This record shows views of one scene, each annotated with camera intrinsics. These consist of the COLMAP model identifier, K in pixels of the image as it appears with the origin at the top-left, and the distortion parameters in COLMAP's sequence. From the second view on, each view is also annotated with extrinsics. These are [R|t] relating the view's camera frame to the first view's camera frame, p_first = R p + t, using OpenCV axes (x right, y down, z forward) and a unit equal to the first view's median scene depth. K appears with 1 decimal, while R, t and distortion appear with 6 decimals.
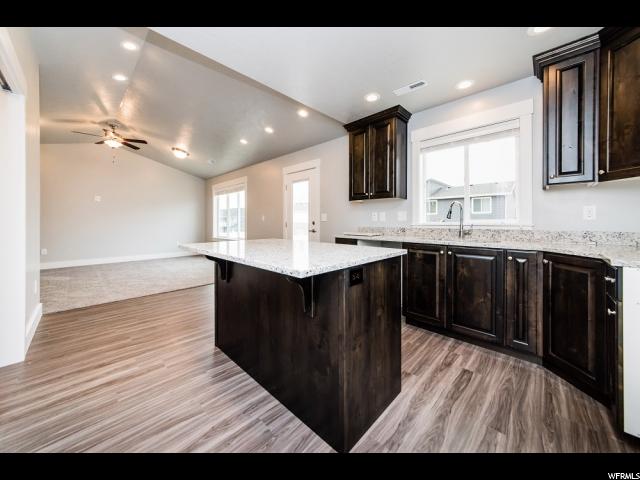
lens RADIAL K [[230.6, 0, 320.0], [0, 230.6, 240.0], [0, 0, 1]] dist [-0.001182, -0.000129]
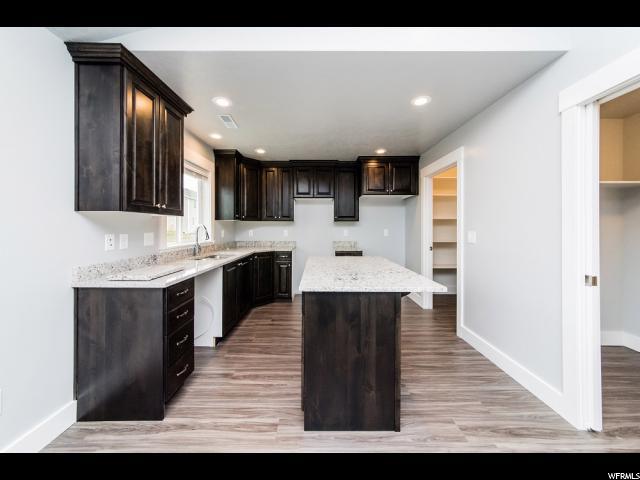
lens RADIAL K [[229.7, 0, 321.0], [0, 229.7, 227.5], [0, 0, 1]] dist [-0.000787, -0.000001]
pose [[-0.703843, 0.007008, 0.710321, -0.399716], [0.062545, 0.996679, 0.052142, -0.104683], [-0.707596, 0.081127, -0.701944, 0.814353]]
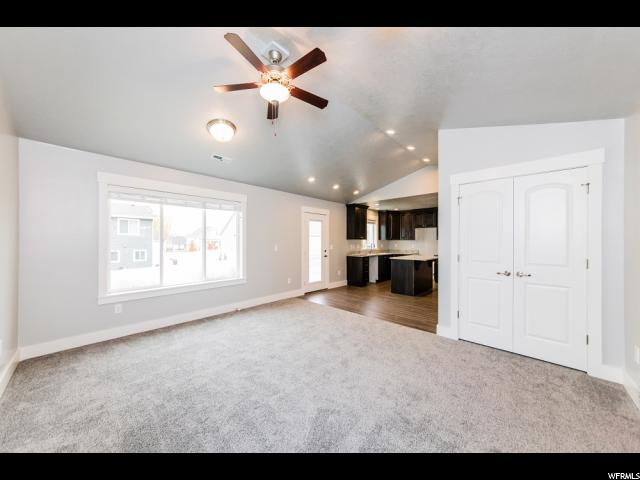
lens RADIAL K [[222.3, 0, 327.2], [0, 222.3, 238.1], [0, 0, 1]] dist [0.000176, 0.000088]
pose [[-0.055892, 0.012480, 0.998359, -1.478007], [0.075730, 0.997094, -0.008225, -0.144053], [-0.995561, 0.075146, -0.056674, 1.062162]]
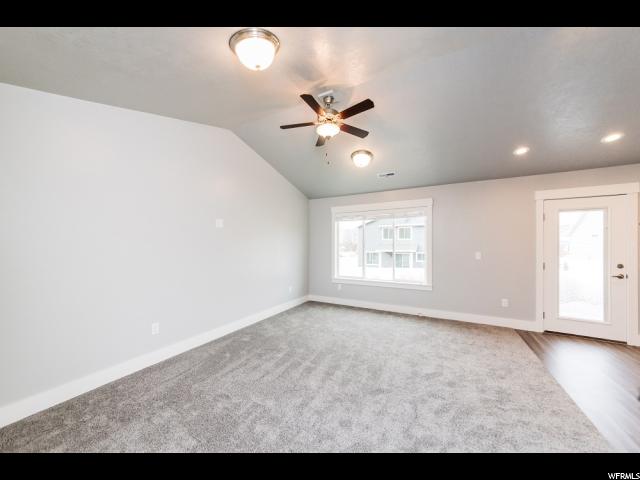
lens RADIAL K [[230.6, 0, 320.0], [0, 230.6, 240.0], [0, 0, 1]] dist [-0.001182, -0.000129]
pose [[0.953281, 0.003532, 0.302066, -1.205365], [0.025726, 0.995350, -0.092827, -0.114376], [-0.300989, 0.096261, 0.948757, 0.567300]]
